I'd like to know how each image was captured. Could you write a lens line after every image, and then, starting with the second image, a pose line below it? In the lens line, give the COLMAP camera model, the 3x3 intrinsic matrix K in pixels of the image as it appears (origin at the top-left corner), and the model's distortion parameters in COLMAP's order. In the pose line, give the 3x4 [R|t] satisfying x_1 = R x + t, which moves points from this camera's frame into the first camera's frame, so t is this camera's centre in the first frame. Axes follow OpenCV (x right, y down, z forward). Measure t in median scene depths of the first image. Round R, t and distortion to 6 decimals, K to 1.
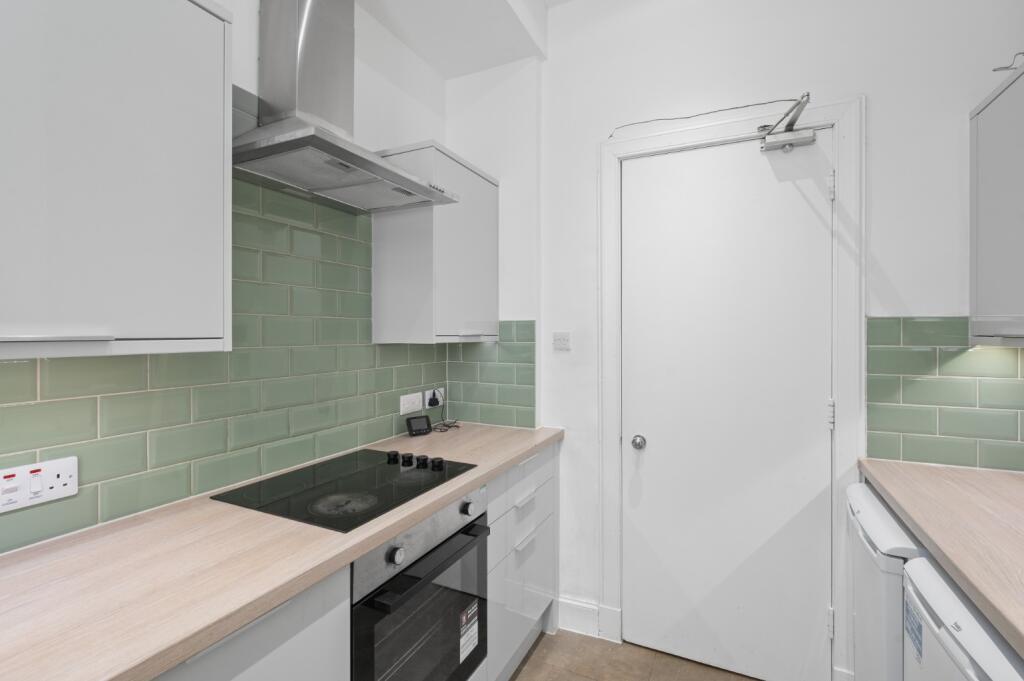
lens RADIAL K [[461.8, 0, 512.8], [0, 461.8, 334.5], [0, 0, 1]] dist [0.000869, -0.000170]
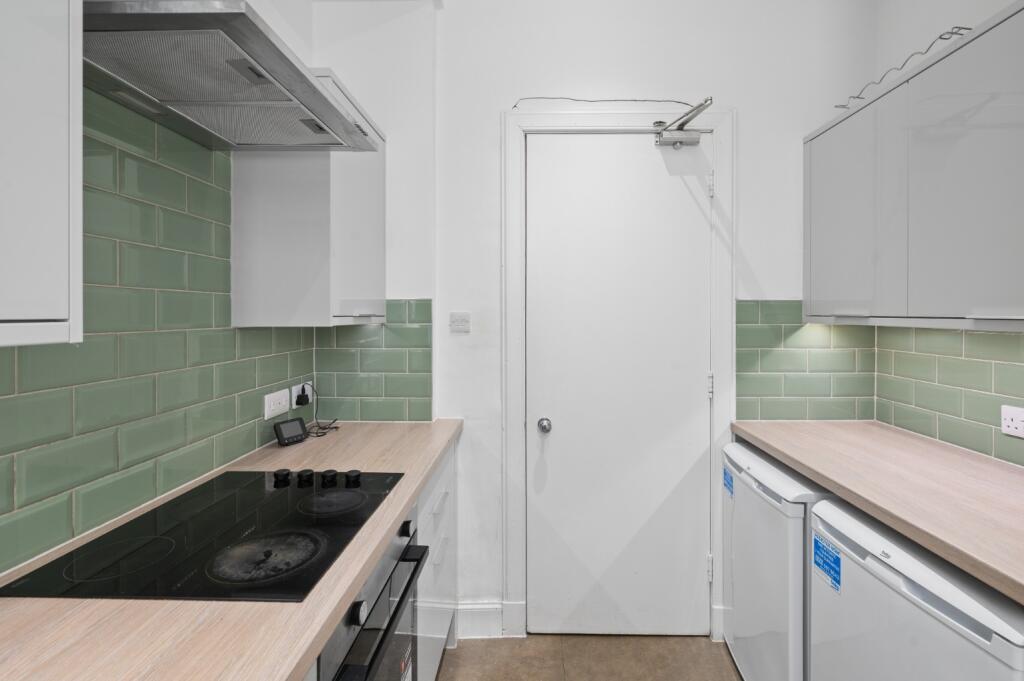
lens RADIAL K [[470.5, 0, 516.3], [0, 470.5, 315.6], [0, 0, 1]] dist [-0.000479, -0.000055]
pose [[0.910844, -0.000901, 0.412751, -0.216387], [0.000981, 1.000000, 0.000017, 0.001523], [-0.412750, 0.000390, 0.910844, 0.136767]]
